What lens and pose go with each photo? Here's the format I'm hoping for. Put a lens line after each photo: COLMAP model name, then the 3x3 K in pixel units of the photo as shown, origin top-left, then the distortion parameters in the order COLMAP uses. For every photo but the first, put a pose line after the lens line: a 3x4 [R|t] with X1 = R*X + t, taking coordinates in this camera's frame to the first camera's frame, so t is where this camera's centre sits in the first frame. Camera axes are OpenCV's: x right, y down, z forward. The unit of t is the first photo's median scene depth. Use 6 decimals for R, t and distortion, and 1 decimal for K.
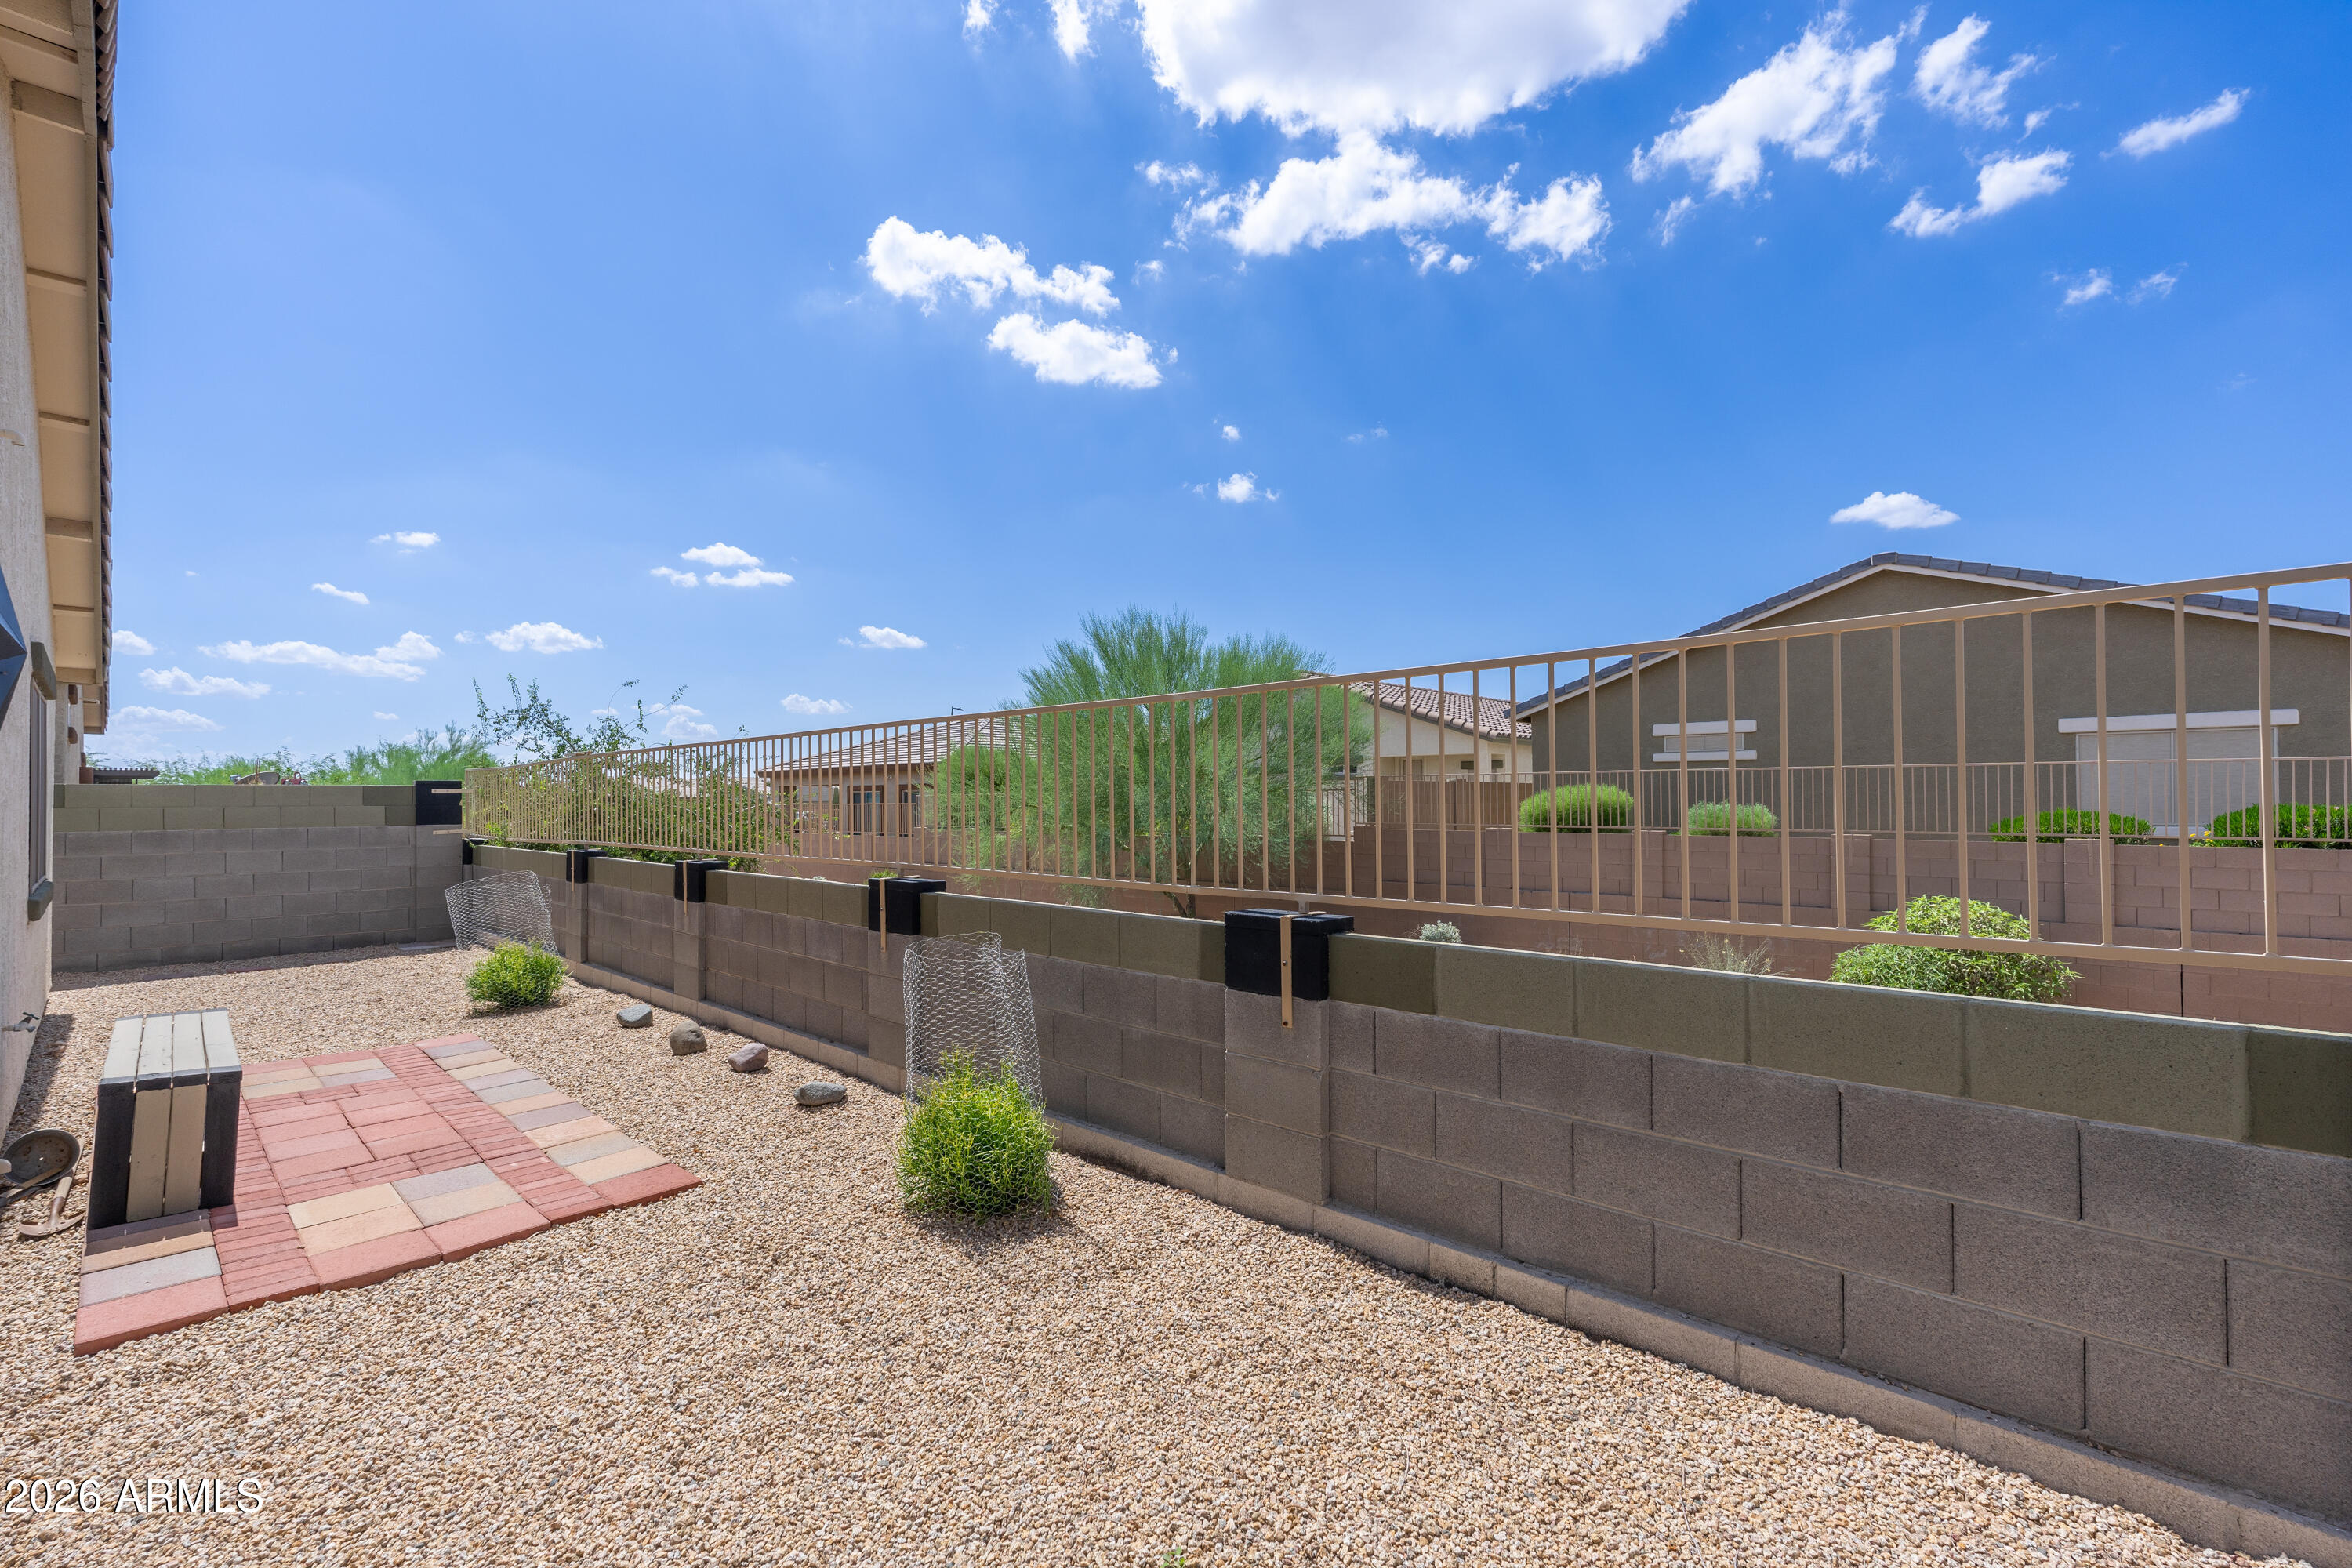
lens RADIAL K [[1030.0, 0, 1180.4], [0, 1030.0, 796.1], [0, 0, 1]] dist [-0.001784, 0.002610]
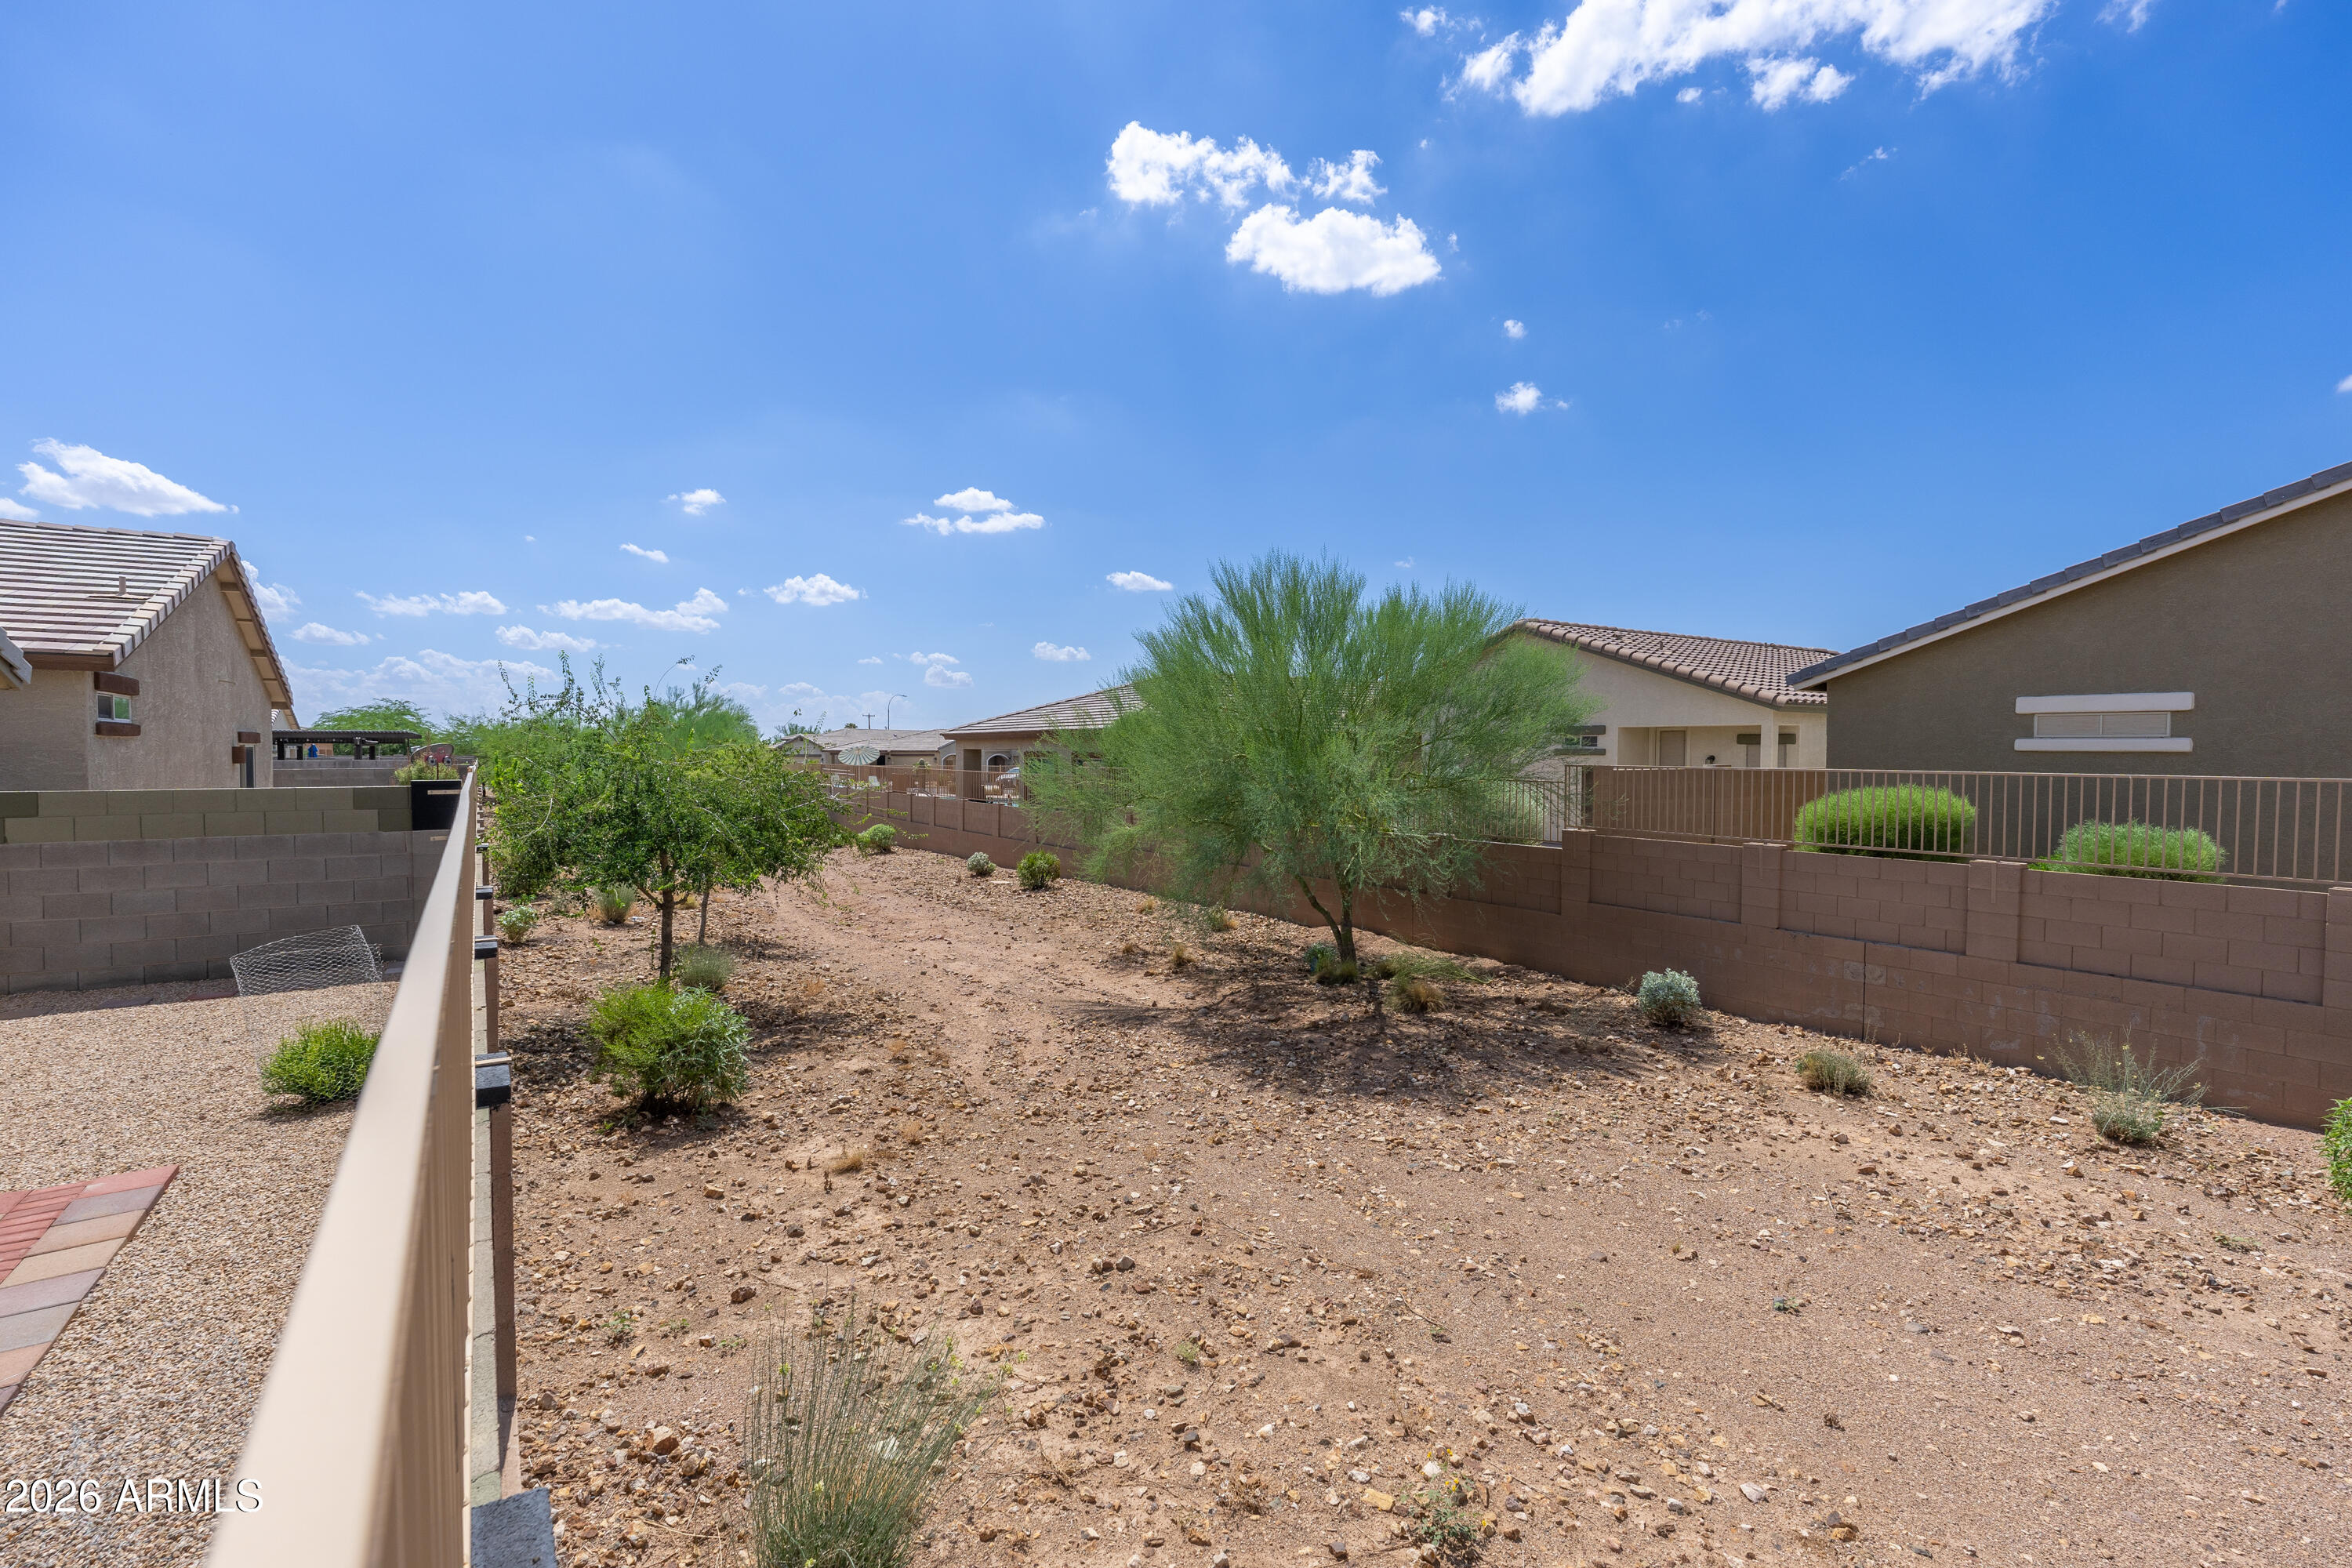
lens RADIAL K [[1109.5, 0, 1182.3], [0, 1109.5, 786.0], [0, 0, 1]] dist [0.014734, 0.001090]
pose [[0.970789, 0.013994, -0.239525, 0.095171], [-0.005199, 0.999290, 0.037311, -0.033073], [0.239877, -0.034976, 0.970173, 0.139380]]
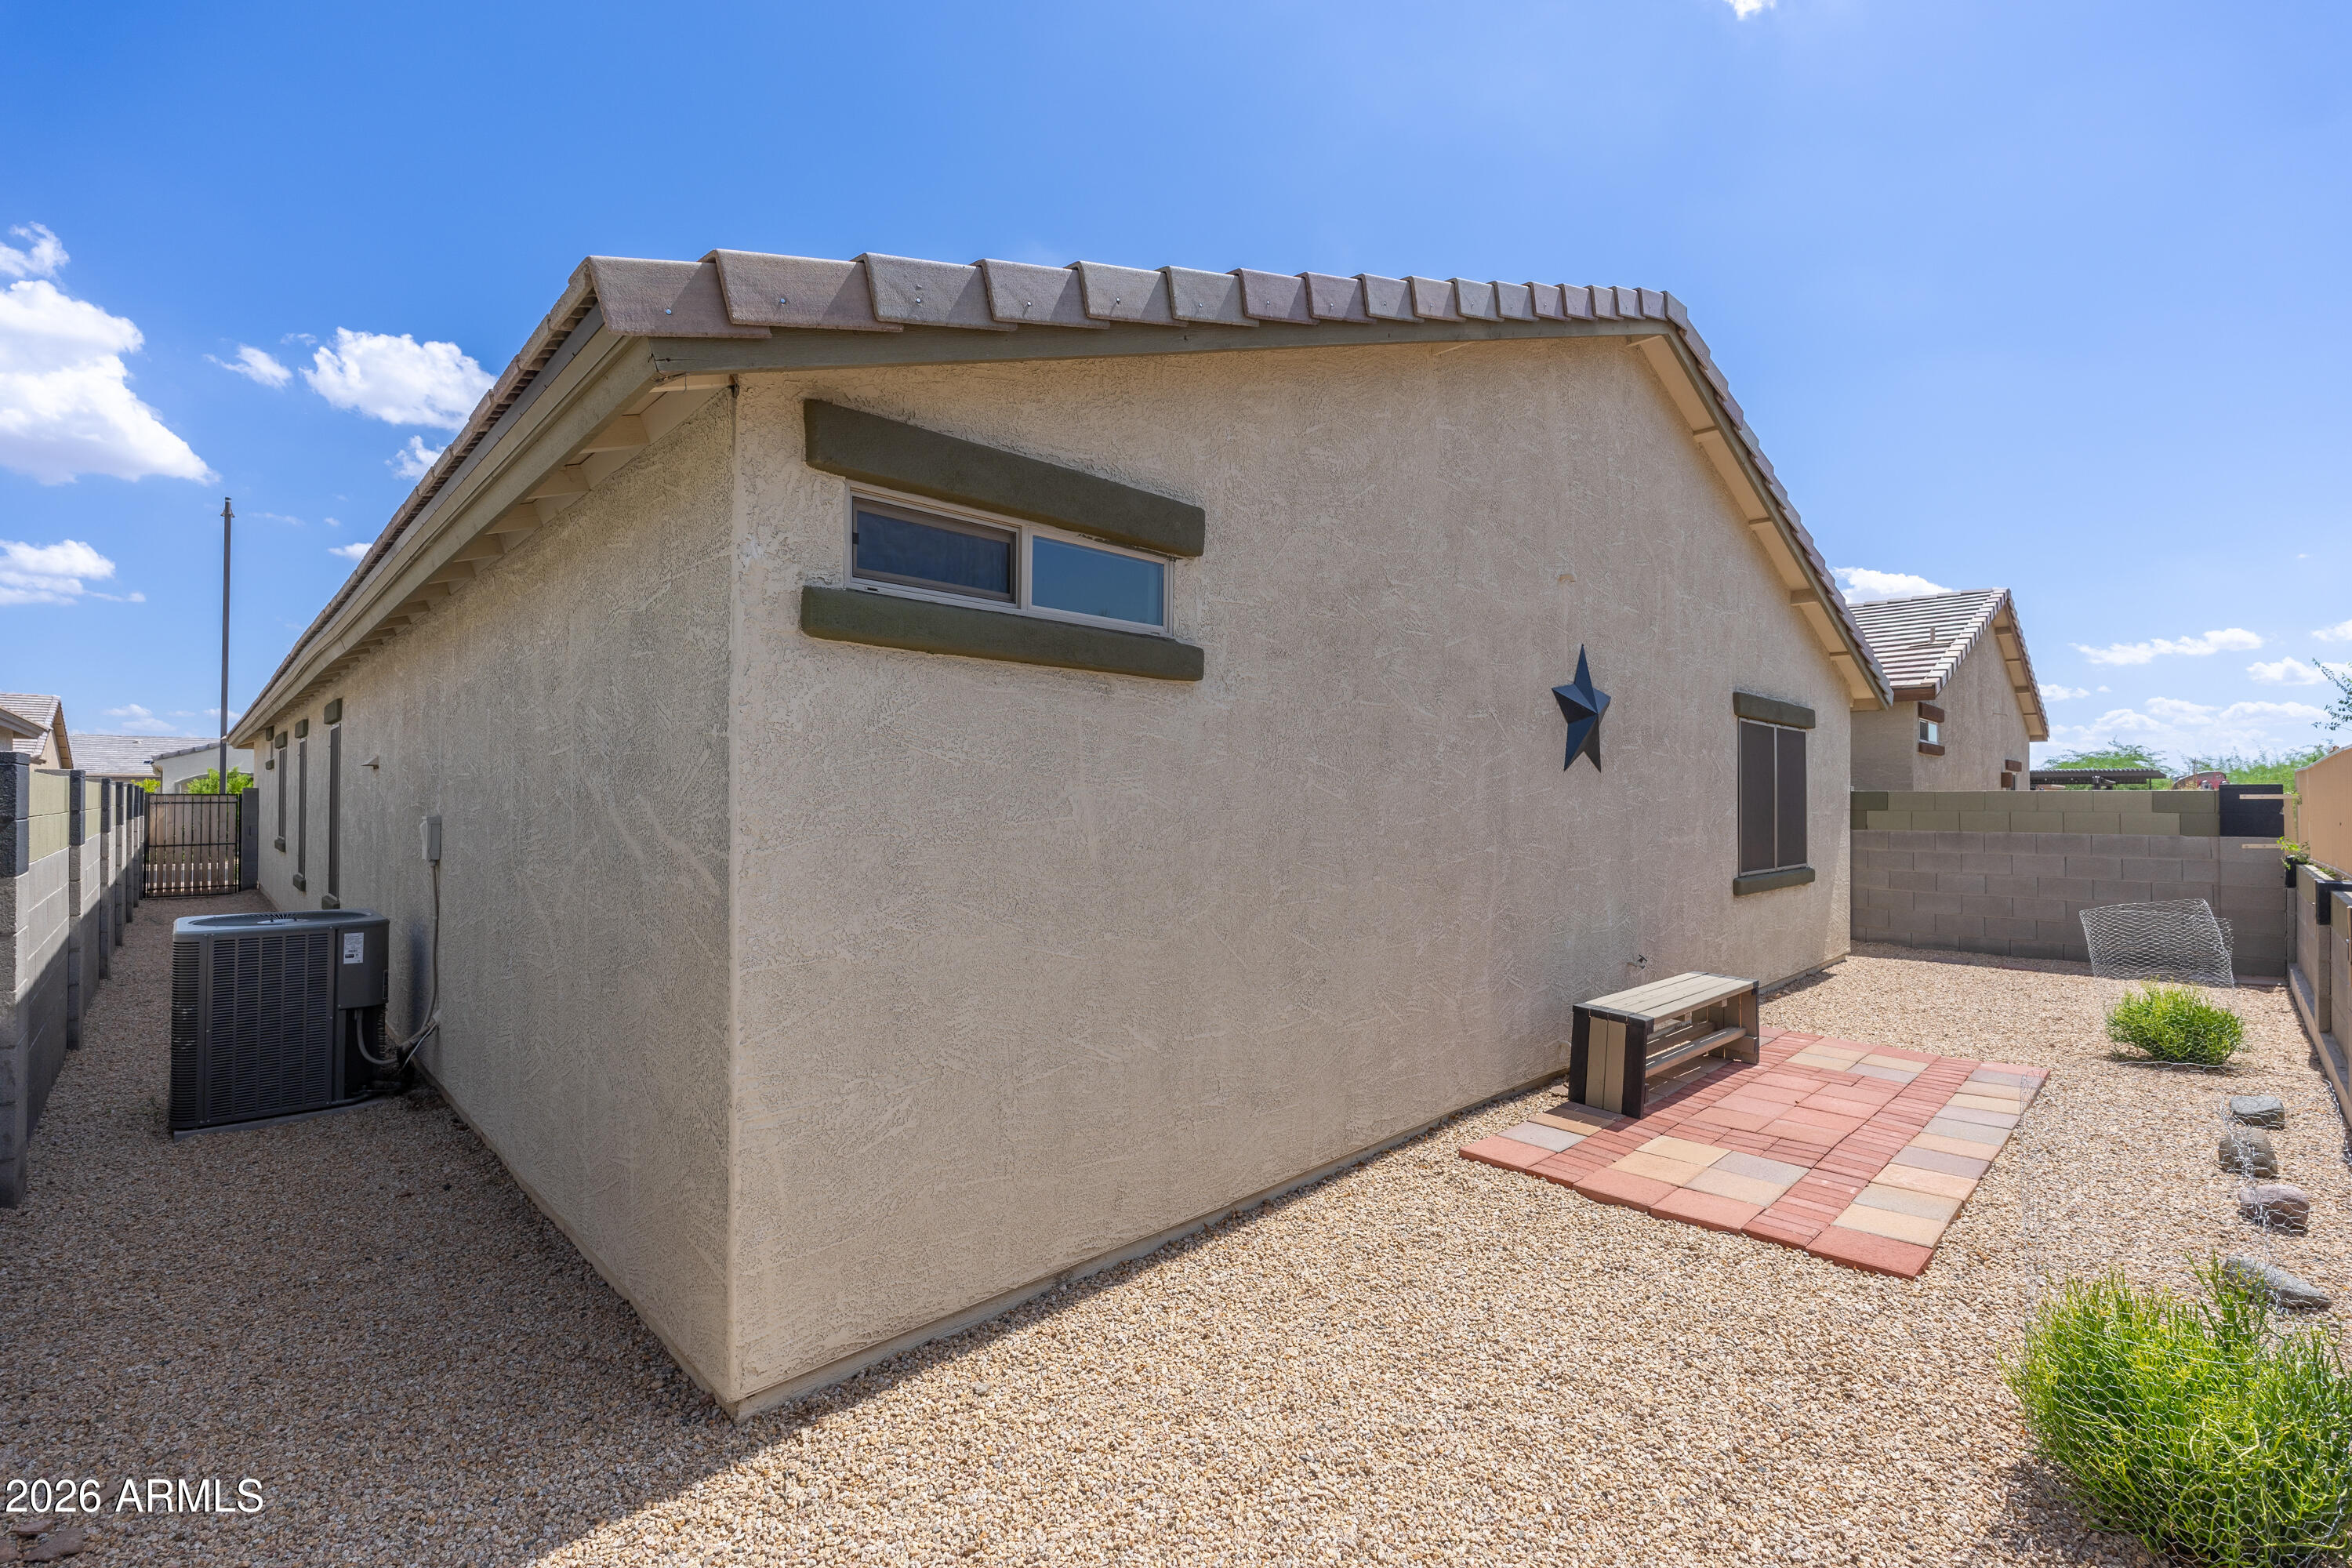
lens RADIAL K [[1030.0, 0, 1165.1], [0, 1030.0, 776.6], [0, 0, 1]] dist [-0.001784, 0.002610]
pose [[-0.030893, -0.014209, -0.999422, 0.094351], [-0.001490, 0.999899, -0.014169, -0.005359], [0.999522, 0.001052, -0.030911, 0.096073]]
